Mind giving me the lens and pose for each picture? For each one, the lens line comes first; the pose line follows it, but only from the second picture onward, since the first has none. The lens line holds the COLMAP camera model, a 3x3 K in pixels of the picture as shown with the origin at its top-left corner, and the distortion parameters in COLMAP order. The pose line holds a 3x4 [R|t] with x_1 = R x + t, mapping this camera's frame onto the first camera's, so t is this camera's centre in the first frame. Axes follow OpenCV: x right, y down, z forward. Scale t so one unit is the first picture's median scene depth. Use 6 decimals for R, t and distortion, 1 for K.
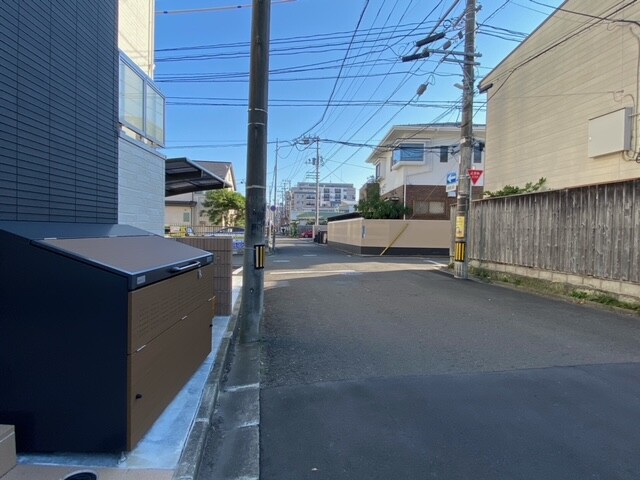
lens RADIAL K [[354.1, 0, 320.0], [0, 354.1, 240.0], [0, 0, 1]] dist [0.038424, -0.034017]
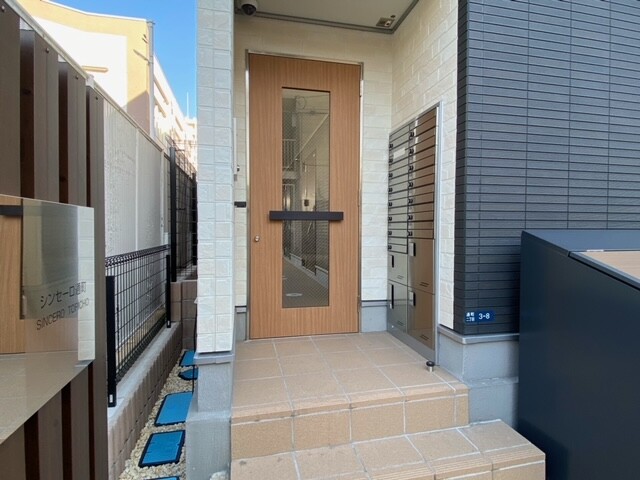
lens RADIAL K [[354.1, 0, 320.0], [0, 354.1, 240.0], [0, 0, 1]] dist [0.038424, -0.034017]
pose [[0.188877, 0.011530, -0.981933, -0.052465], [-0.025244, 0.999658, 0.006882, -0.013873], [0.981676, 0.023488, 0.189103, 0.175109]]
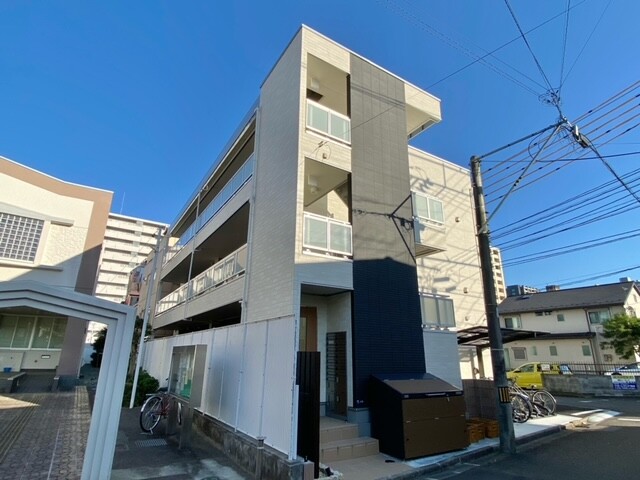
lens RADIAL K [[359.8, 0, 320.0], [0, 359.8, 240.0], [0, 0, 1]] dist [0.040988, -0.054733]
pose [[0.508862, -0.275069, -0.815718, 1.507307], [-0.026185, 0.942191, -0.334051, -0.068697], [0.860450, 0.191346, 0.472243, -1.004495]]
